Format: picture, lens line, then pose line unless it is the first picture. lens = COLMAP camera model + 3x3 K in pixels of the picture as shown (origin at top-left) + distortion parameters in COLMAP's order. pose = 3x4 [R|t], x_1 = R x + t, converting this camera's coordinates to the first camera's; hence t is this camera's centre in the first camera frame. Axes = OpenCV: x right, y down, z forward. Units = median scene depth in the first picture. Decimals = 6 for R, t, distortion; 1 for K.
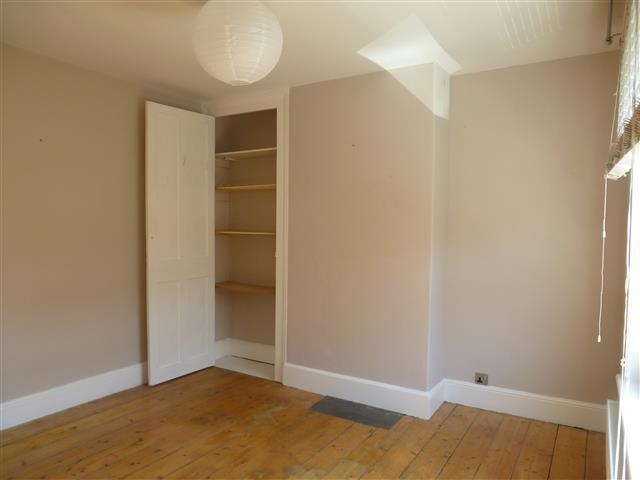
lens RADIAL K [[455.7, 0, 319.5], [0, 455.7, 240.1], [0, 0, 1]] dist [-0.046450, 0.011103]
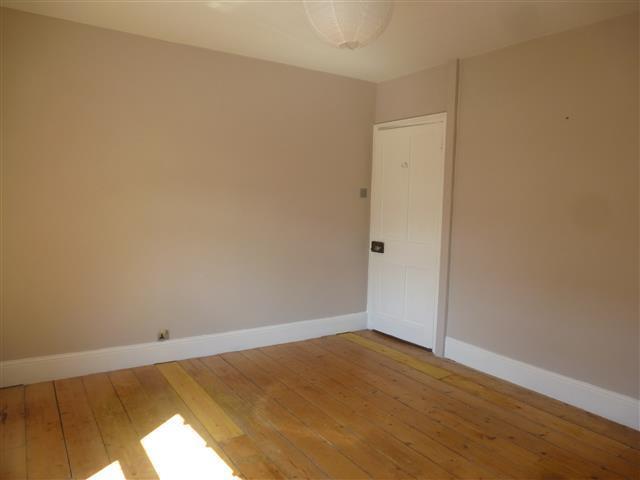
lens RADIAL K [[455.7, 0, 319.4], [0, 455.7, 239.9], [0, 0, 1]] dist [-0.046450, 0.011103]
pose [[-0.413279, 0.062513, -0.908456, 0.508717], [-0.056964, 0.993912, 0.094307, -0.023283], [0.908821, 0.090724, -0.407202, 0.929754]]
